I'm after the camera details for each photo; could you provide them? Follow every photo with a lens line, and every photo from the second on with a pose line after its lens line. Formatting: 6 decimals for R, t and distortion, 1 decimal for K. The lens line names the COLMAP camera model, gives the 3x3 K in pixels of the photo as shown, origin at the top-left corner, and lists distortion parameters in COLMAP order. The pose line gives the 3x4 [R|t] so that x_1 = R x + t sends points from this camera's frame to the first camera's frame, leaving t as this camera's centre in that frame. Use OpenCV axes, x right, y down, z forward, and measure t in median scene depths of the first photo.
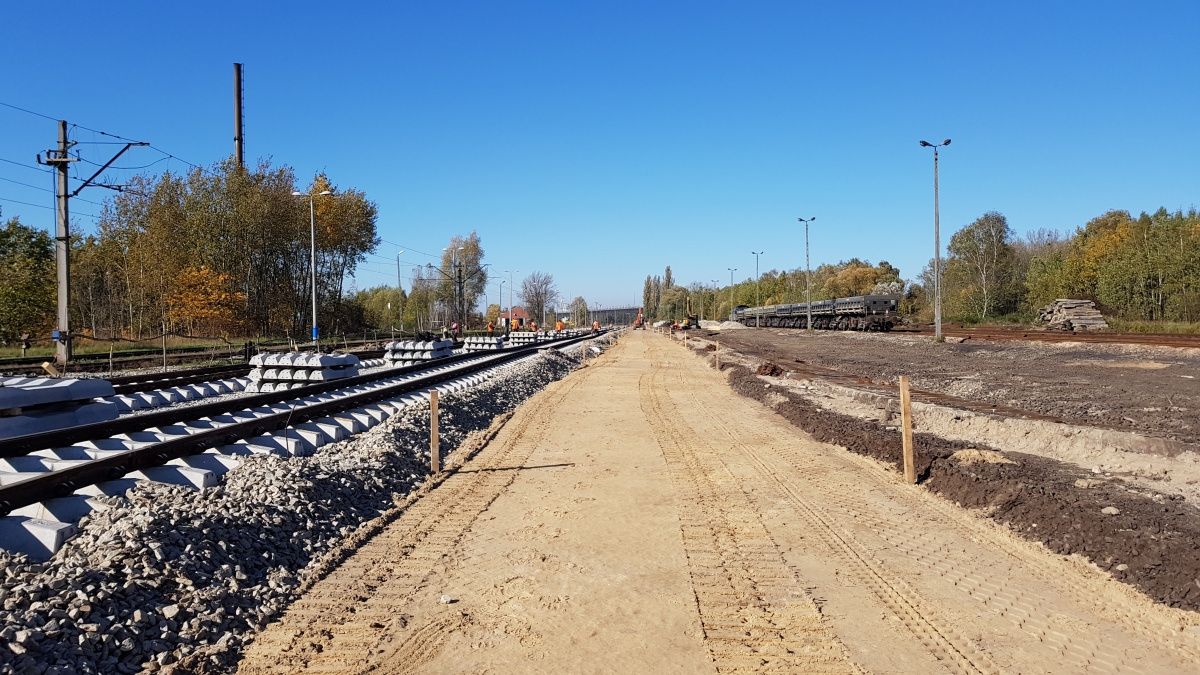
lens RADIAL K [[912.5, 0, 599.8], [0, 912.5, 334.3], [0, 0, 1]] dist [0.000373, 0.000185]
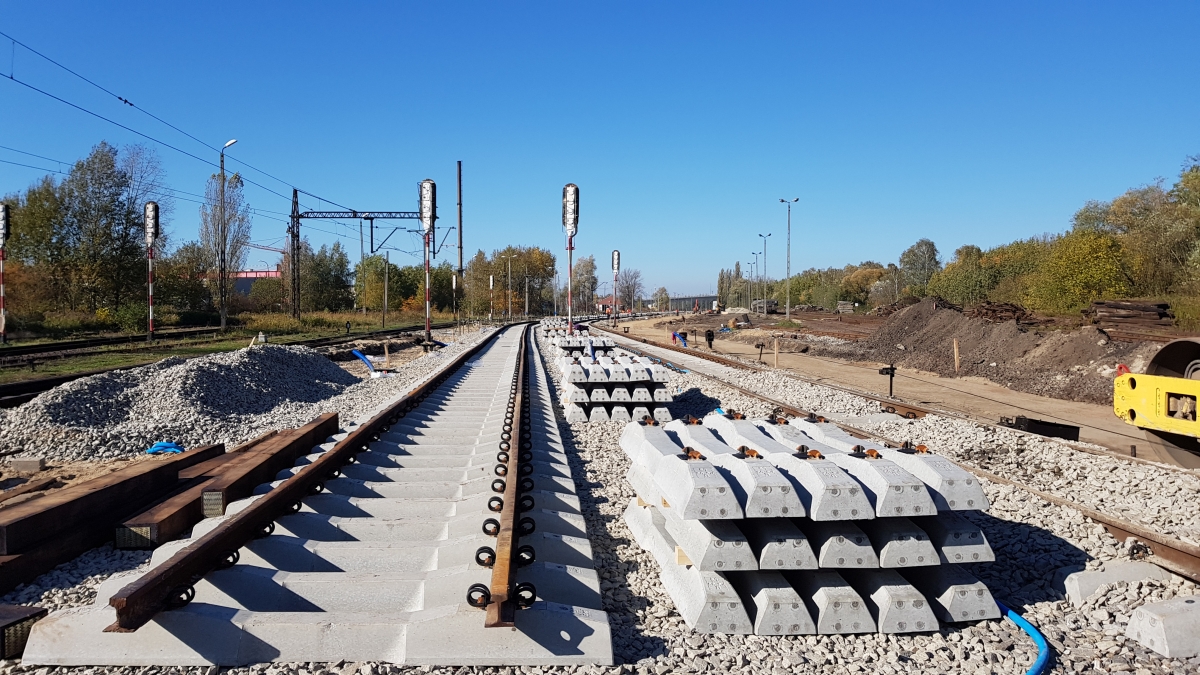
lens RADIAL K [[912.5, 0, 598.5], [0, 912.5, 335.0], [0, 0, 1]] dist [0.000373, 0.000185]
pose [[0.994897, 0.008644, -0.100526, 0.018056], [-0.006888, 0.999818, 0.017810, 0.002215], [0.100662, -0.017026, 0.994775, -0.258460]]
